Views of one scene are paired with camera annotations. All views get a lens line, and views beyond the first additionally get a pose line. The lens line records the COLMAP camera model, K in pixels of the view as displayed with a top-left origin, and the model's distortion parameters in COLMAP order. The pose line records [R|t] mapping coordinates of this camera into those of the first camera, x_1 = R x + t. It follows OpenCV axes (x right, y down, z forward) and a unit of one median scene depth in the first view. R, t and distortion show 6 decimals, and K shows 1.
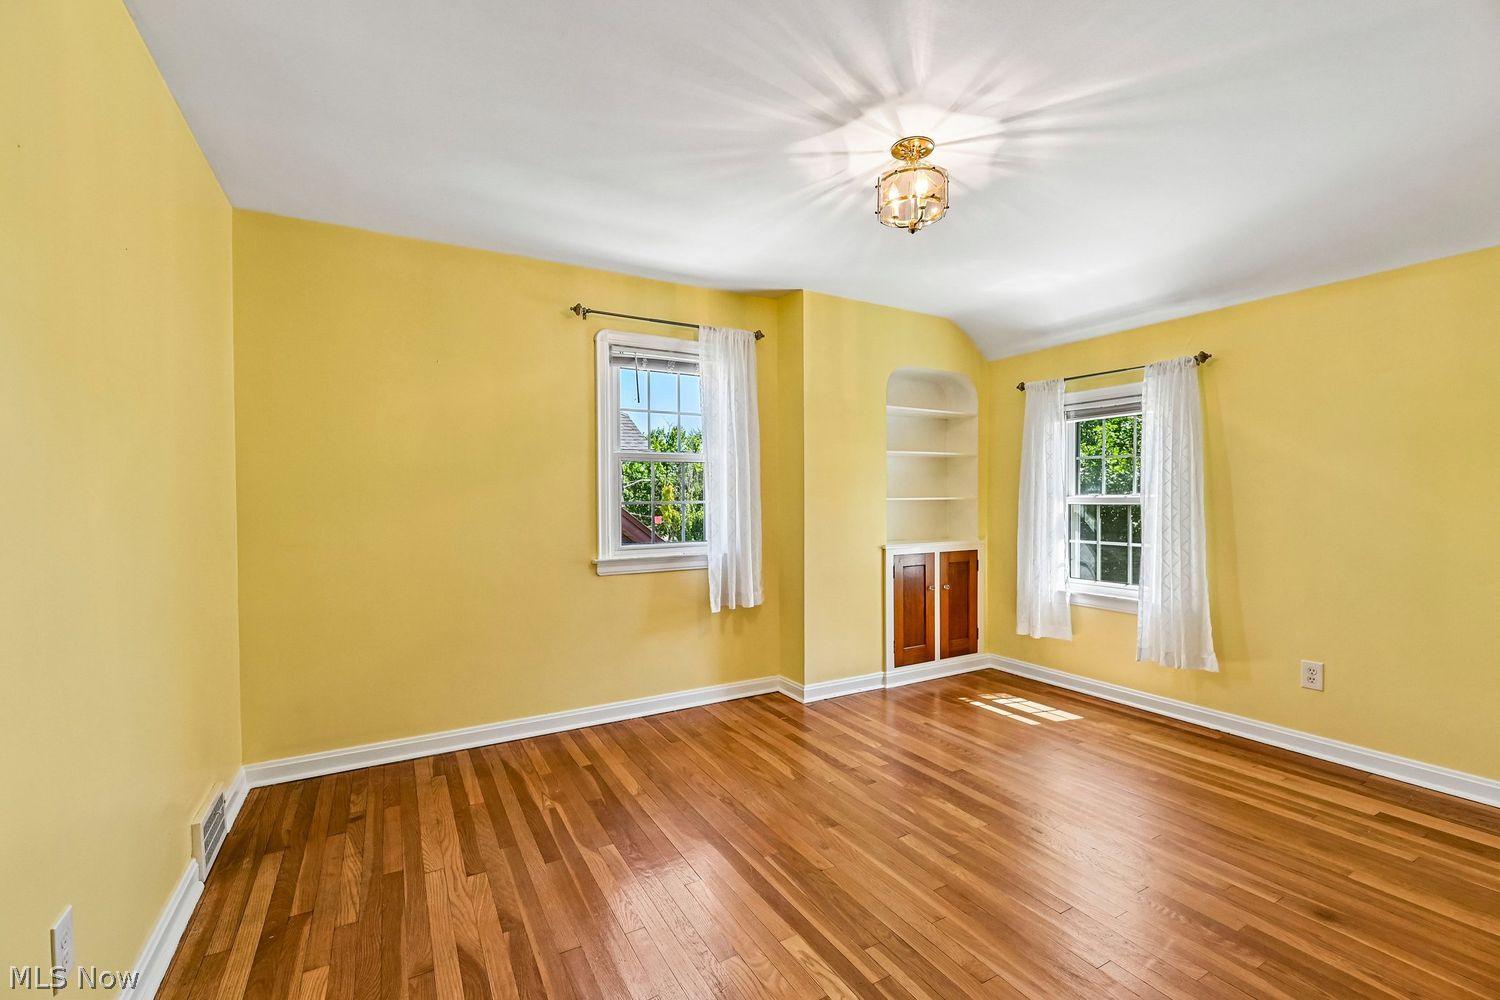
lens RADIAL K [[646.1, 0, 752.2], [0, 646.1, 508.1], [0, 0, 1]] dist [-0.001084, -0.001309]
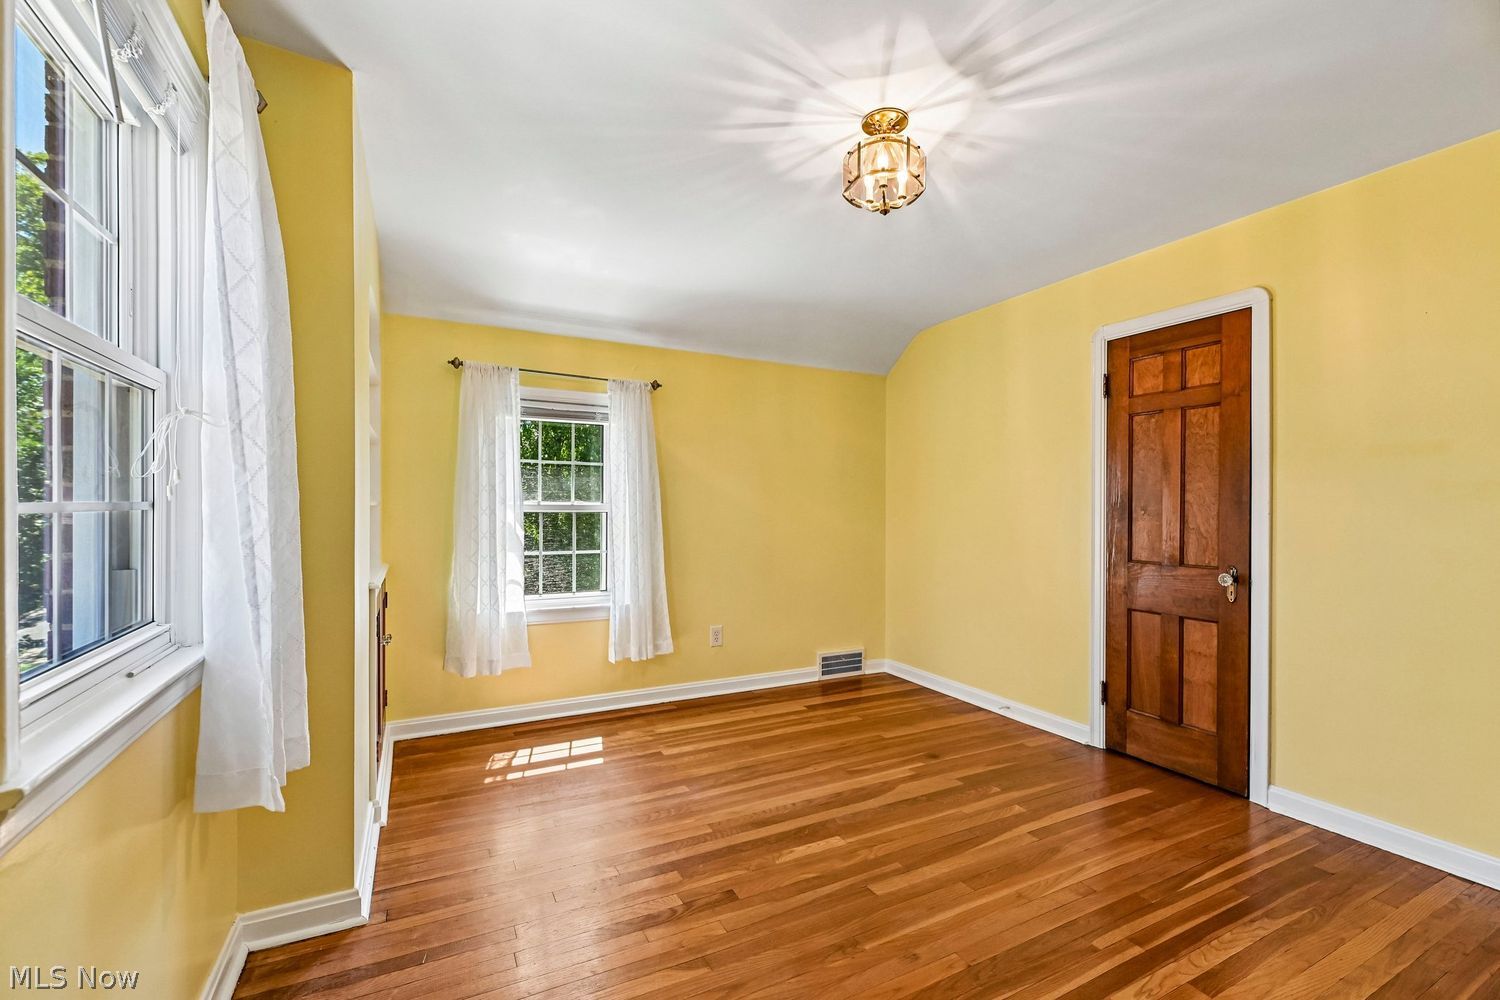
lens RADIAL K [[646.1, 0, 745.0], [0, 646.1, 506.6], [0, 0, 1]] dist [-0.001084, -0.001309]
pose [[0.033875, 0.007574, 0.999397, -0.439117], [0.007352, 0.999942, -0.007827, -0.004852], [-0.999399, 0.007613, 0.033818, 0.770551]]
